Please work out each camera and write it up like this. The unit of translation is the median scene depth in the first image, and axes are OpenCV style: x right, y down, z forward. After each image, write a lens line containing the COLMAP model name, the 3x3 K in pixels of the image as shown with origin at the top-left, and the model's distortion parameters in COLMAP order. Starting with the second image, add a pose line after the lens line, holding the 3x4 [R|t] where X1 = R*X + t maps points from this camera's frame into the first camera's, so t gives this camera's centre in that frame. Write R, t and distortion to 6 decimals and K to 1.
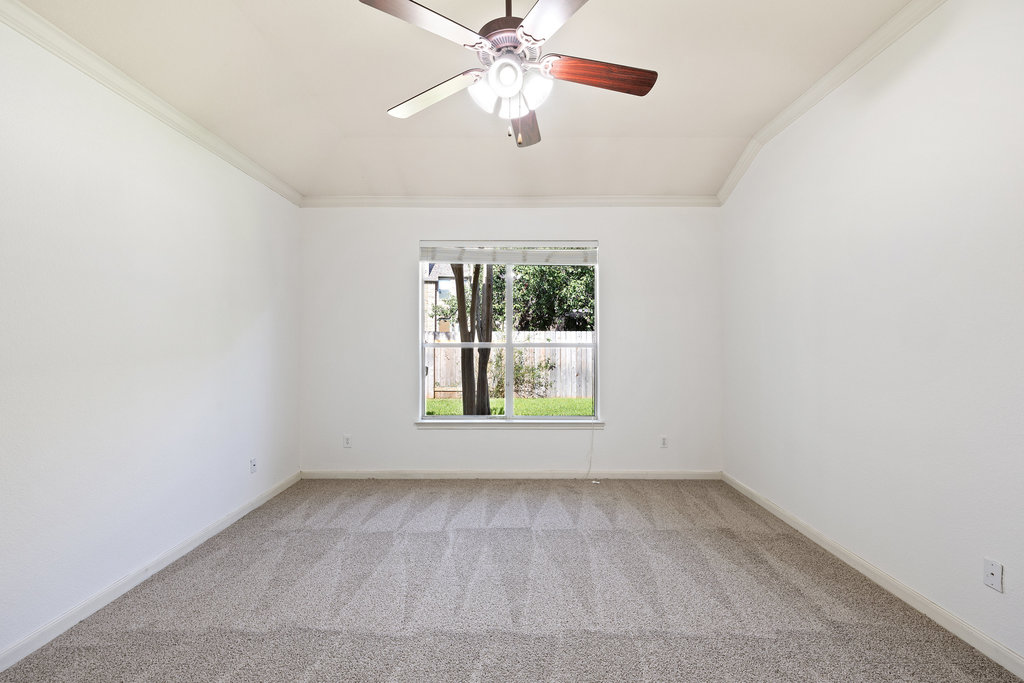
lens RADIAL K [[429.3, 0, 509.0], [0, 429.3, 336.5], [0, 0, 1]] dist [0.000922, 0.000428]
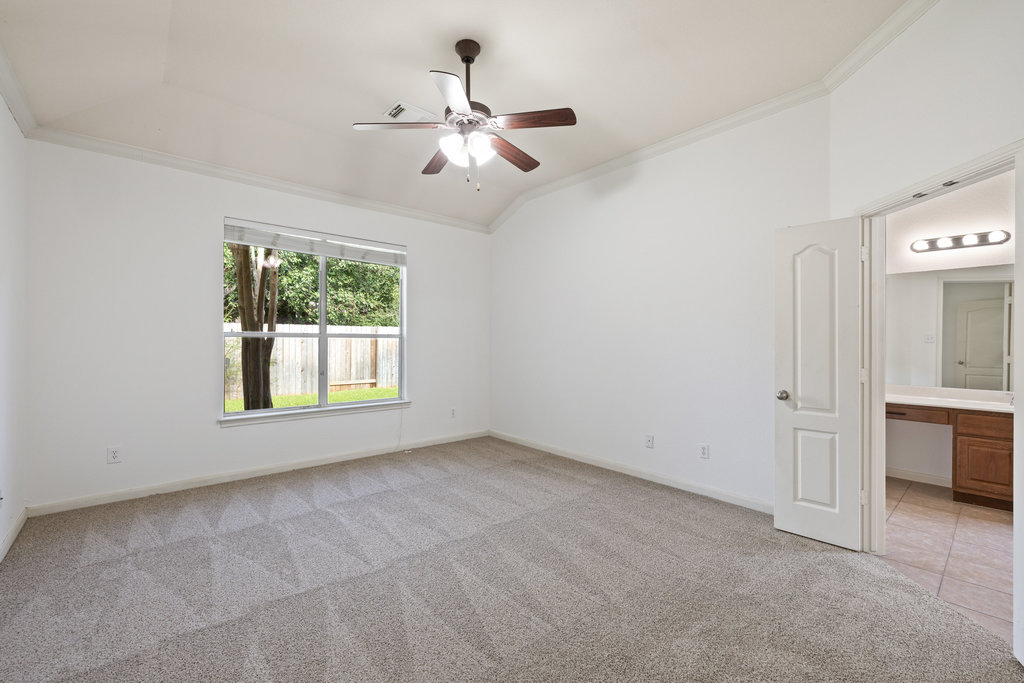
lens RADIAL K [[429.3, 0, 509.0], [0, 429.3, 336.5], [0, 0, 1]] dist [0.000922, 0.000428]
pose [[0.755427, 0.009514, 0.655164, -0.395712], [-0.014663, 0.999890, 0.002388, 0.017143], [-0.655069, -0.011411, 0.755483, -0.075169]]
